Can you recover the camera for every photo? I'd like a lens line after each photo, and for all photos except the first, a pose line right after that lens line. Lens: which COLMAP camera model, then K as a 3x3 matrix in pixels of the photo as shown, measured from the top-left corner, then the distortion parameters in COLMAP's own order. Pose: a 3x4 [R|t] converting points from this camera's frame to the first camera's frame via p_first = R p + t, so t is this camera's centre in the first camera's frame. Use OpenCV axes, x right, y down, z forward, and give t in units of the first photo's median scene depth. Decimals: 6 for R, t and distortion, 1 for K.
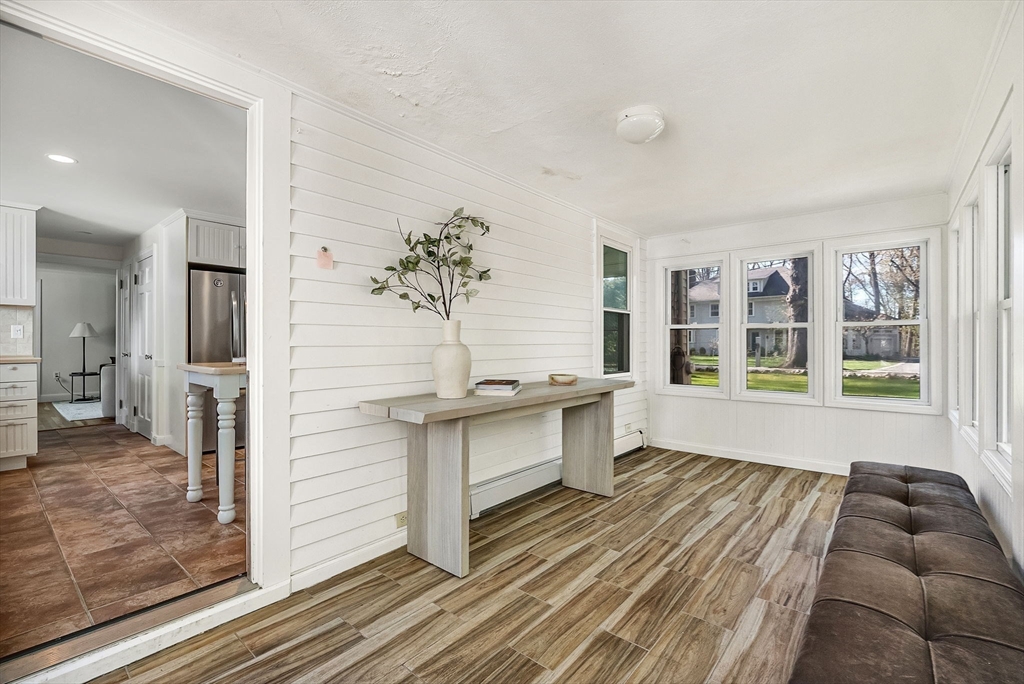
lens RADIAL K [[451.2, 0, 514.5], [0, 451.2, 344.4], [0, 0, 1]] dist [-0.010604, 0.000591]
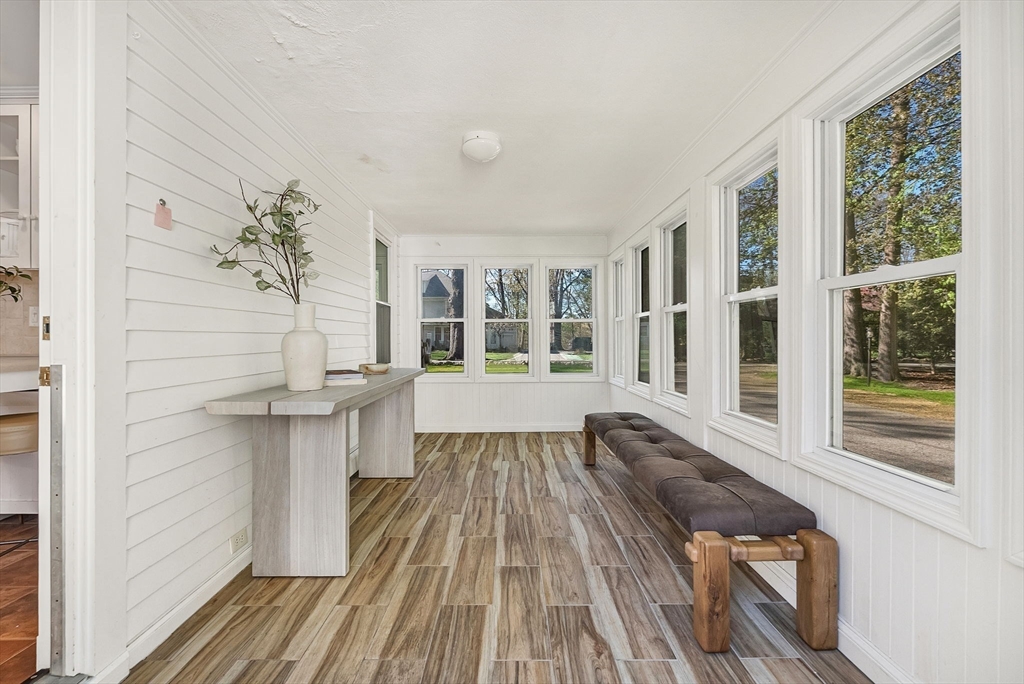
lens RADIAL K [[451.2, 0, 523.2], [0, 451.2, 338.8], [0, 0, 1]] dist [-0.010604, 0.000591]
pose [[0.759954, -0.005528, 0.649953, -0.434022], [0.008041, 0.999967, -0.000897, 0.022330], [-0.649927, 0.005908, 0.759974, 0.031982]]
